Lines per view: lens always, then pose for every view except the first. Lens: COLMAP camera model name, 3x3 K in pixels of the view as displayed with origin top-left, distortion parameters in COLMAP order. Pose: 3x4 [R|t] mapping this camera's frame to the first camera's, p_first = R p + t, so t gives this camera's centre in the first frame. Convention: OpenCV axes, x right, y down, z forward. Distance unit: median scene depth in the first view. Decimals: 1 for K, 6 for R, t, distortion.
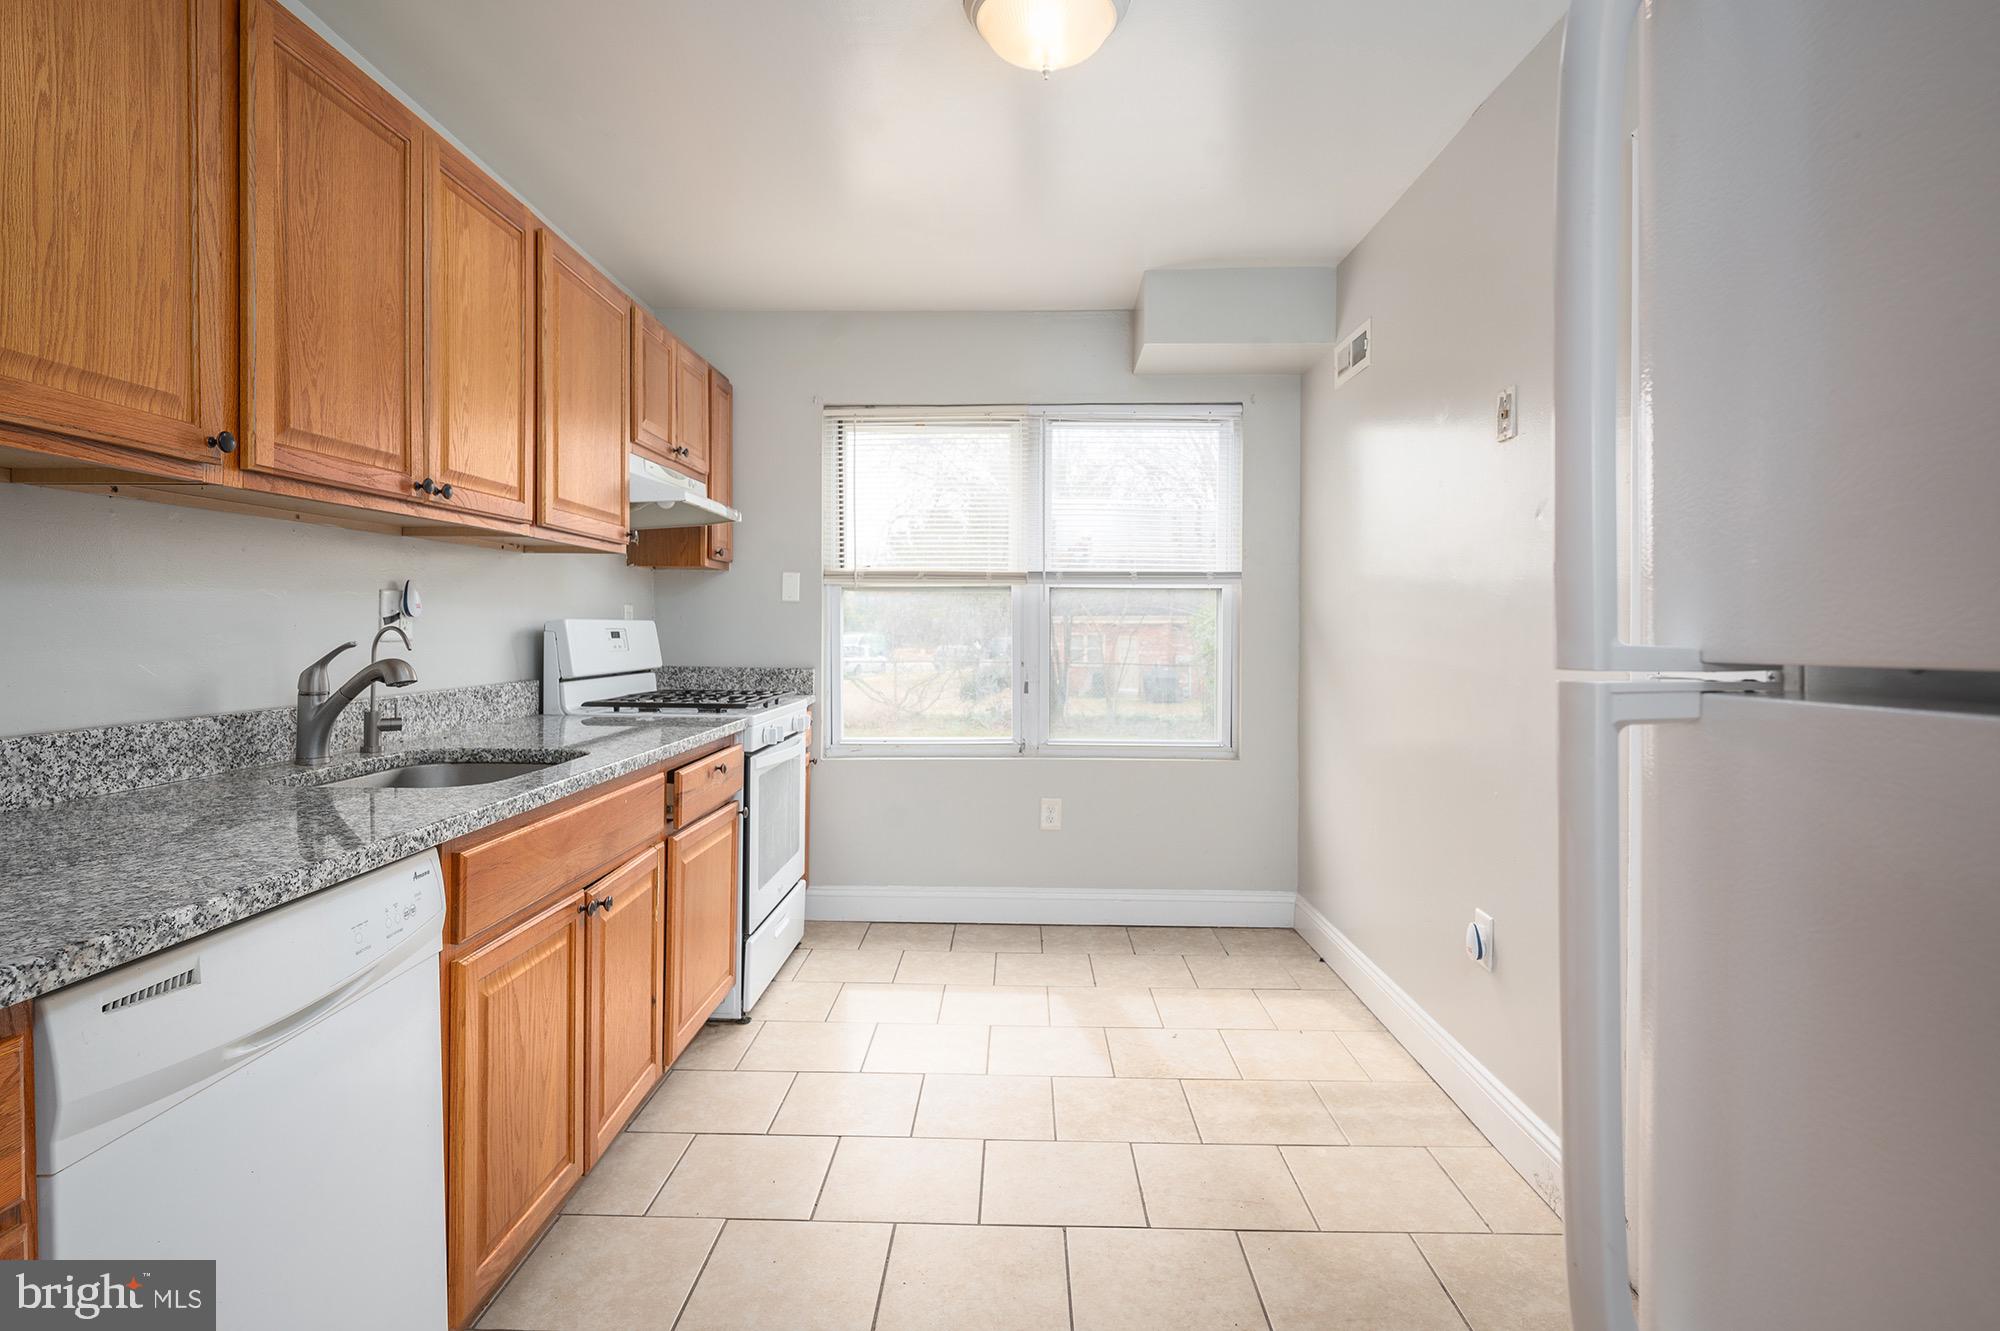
lens RADIAL K [[1014.1, 0, 996.1], [0, 1014.1, 635.4], [0, 0, 1]] dist [-0.000872, -0.000747]
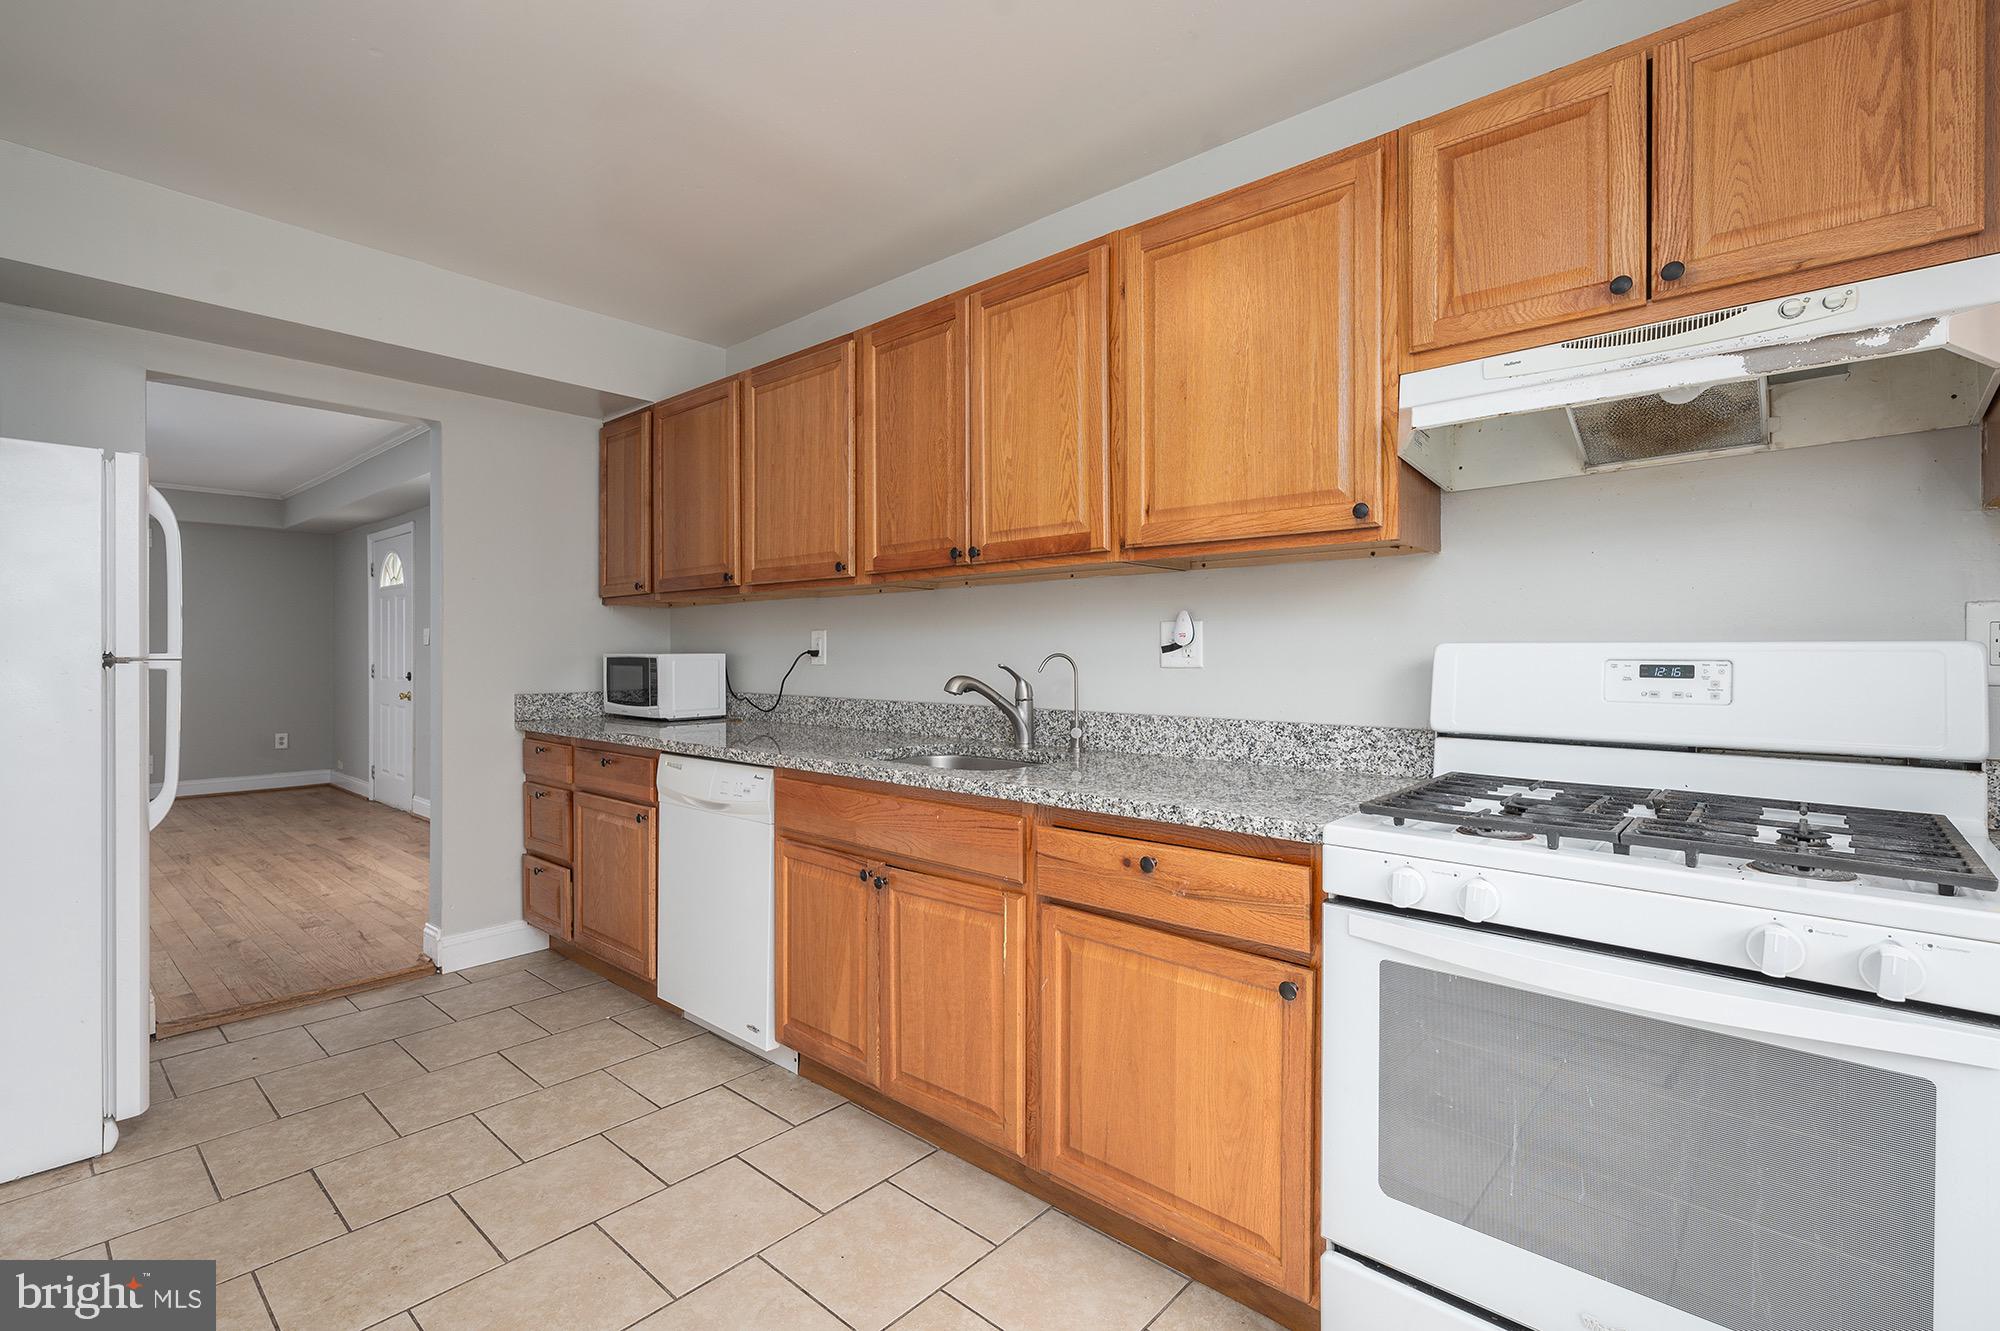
lens RADIAL K [[913.5, 0, 990.2], [0, 913.5, 658.4], [0, 0, 1]] dist [-0.000833, 0.000056]
pose [[-0.653180, 0.000364, -0.757202, 0.364015], [-0.009938, 0.999910, 0.009053, -0.013863], [0.757137, 0.013438, -0.653118, 1.860624]]
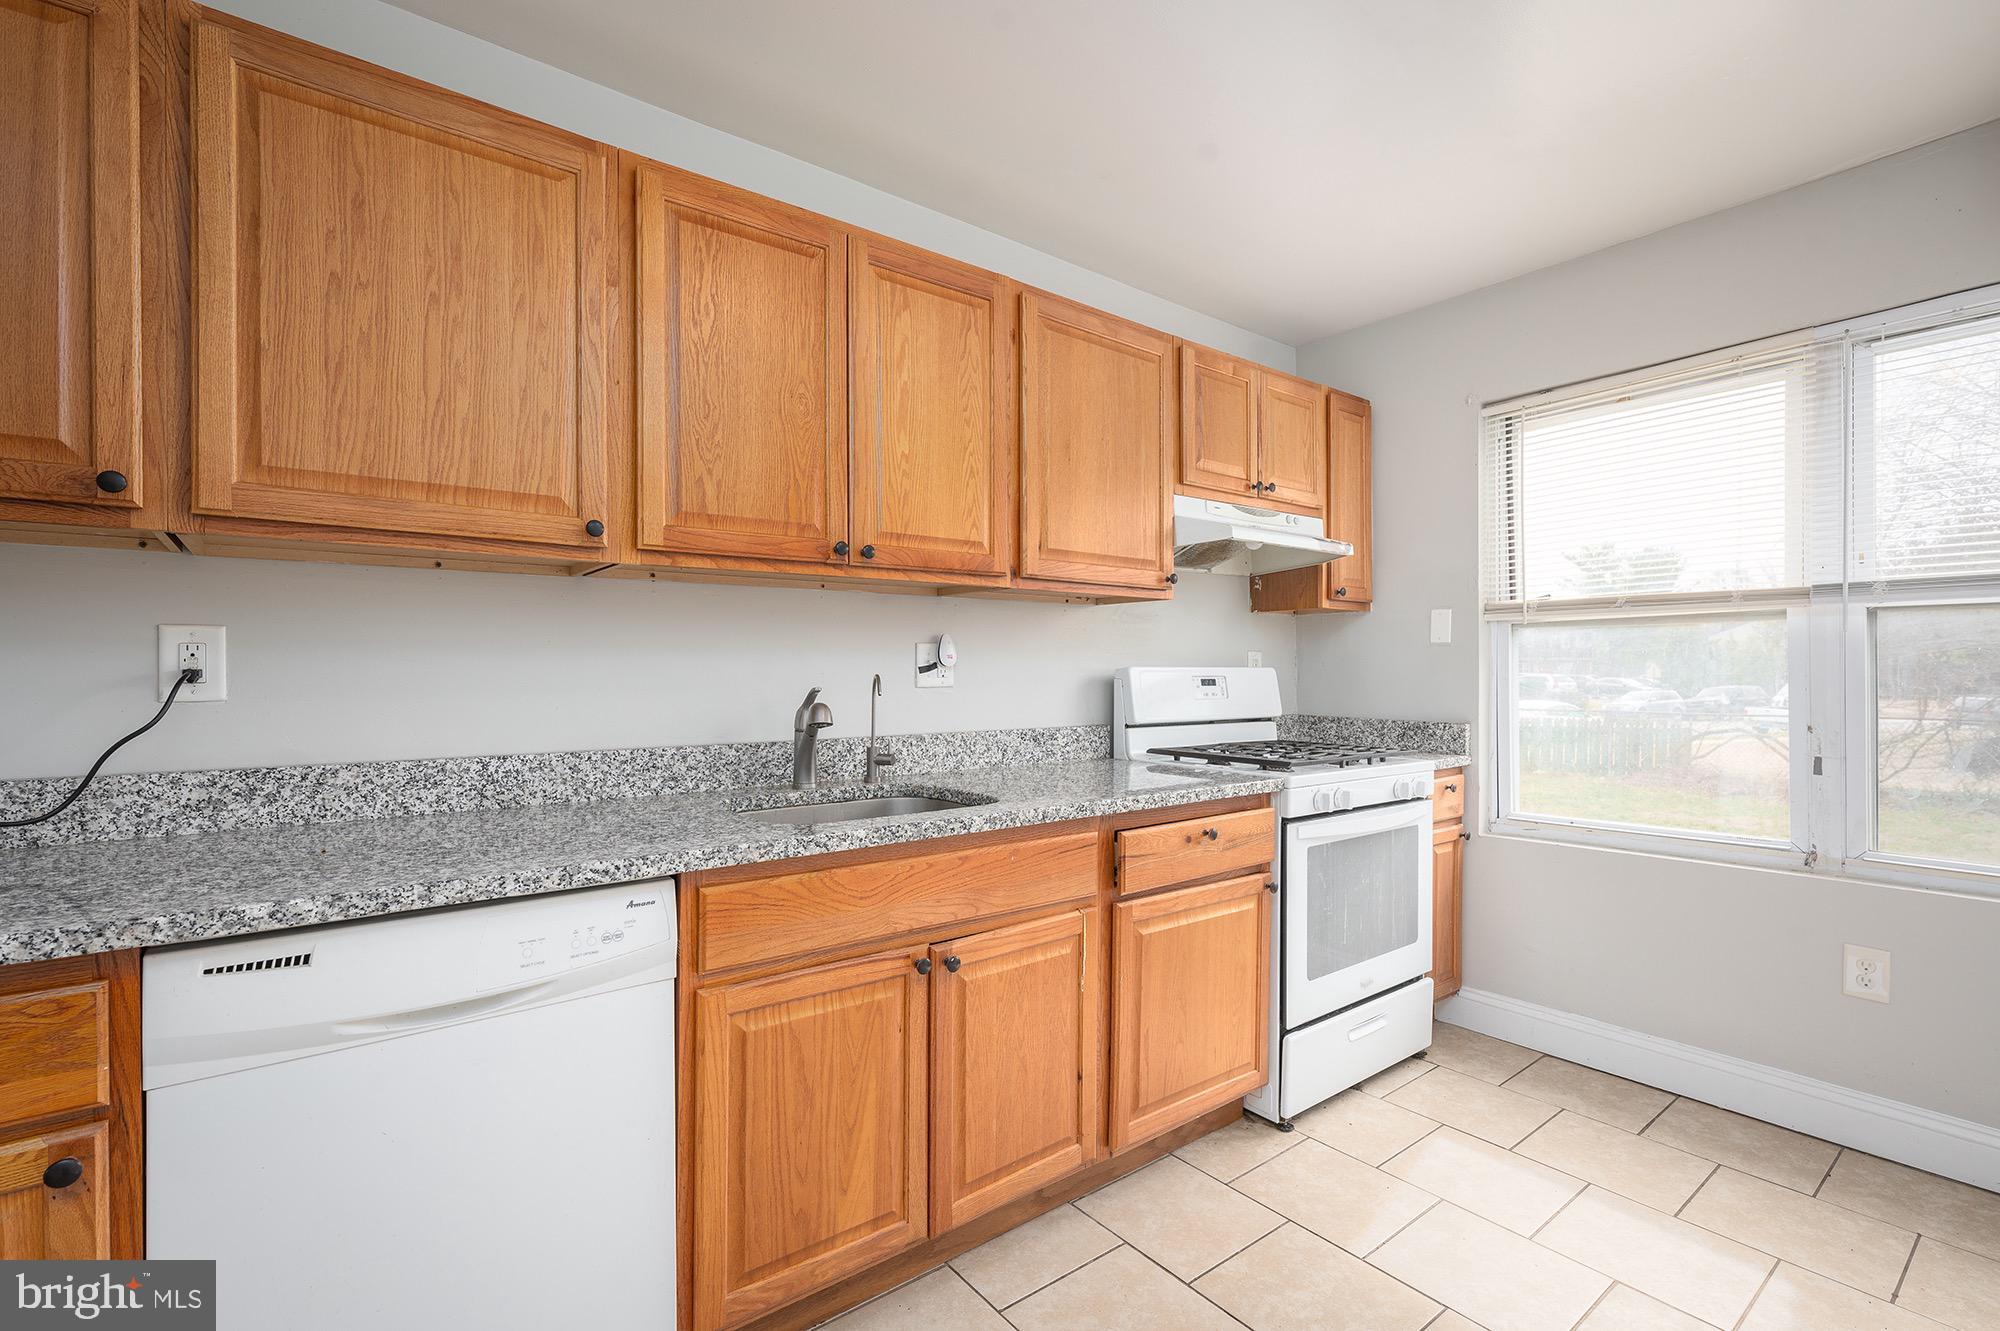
lens RADIAL K [[890.8, 0, 992.4], [0, 890.8, 671.2], [0, 0, 1]] dist [-0.001715, -0.000013]
pose [[0.627144, -0.006978, -0.778872, 0.304704], [-0.002689, 0.999935, -0.011123, -0.002021], [0.778899, 0.009070, 0.627084, 0.515038]]
